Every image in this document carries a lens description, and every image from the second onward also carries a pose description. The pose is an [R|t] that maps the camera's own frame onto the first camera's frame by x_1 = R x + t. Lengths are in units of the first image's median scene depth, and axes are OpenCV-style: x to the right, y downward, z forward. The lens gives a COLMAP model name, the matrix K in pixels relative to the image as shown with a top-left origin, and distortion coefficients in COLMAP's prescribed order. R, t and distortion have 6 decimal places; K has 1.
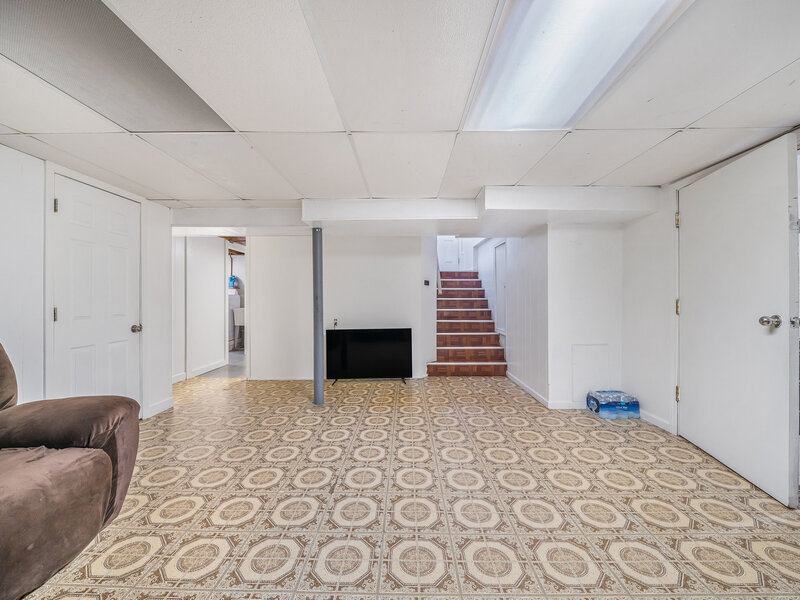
lens RADIAL K [[320.5, 0, 401.3], [0, 320.5, 300.2], [0, 0, 1]] dist [0.003331, -0.002760]
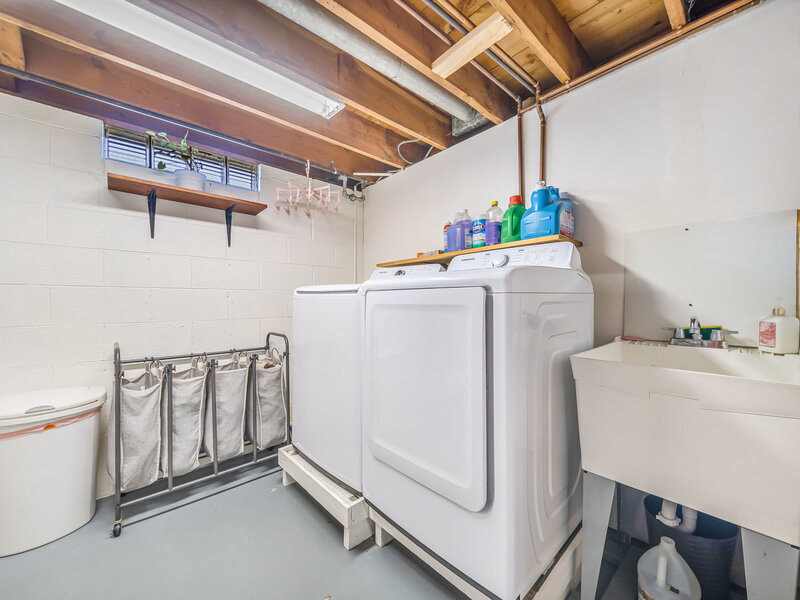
lens RADIAL K [[320.5, 0, 400.7], [0, 320.5, 299.9], [0, 0, 1]] dist [0.003331, -0.002760]
pose [[0.677019, 0.002252, -0.735962, -0.440516], [0.000970, 0.999992, 0.003952, -0.001403], [0.735965, -0.003390, 0.677011, 0.789571]]
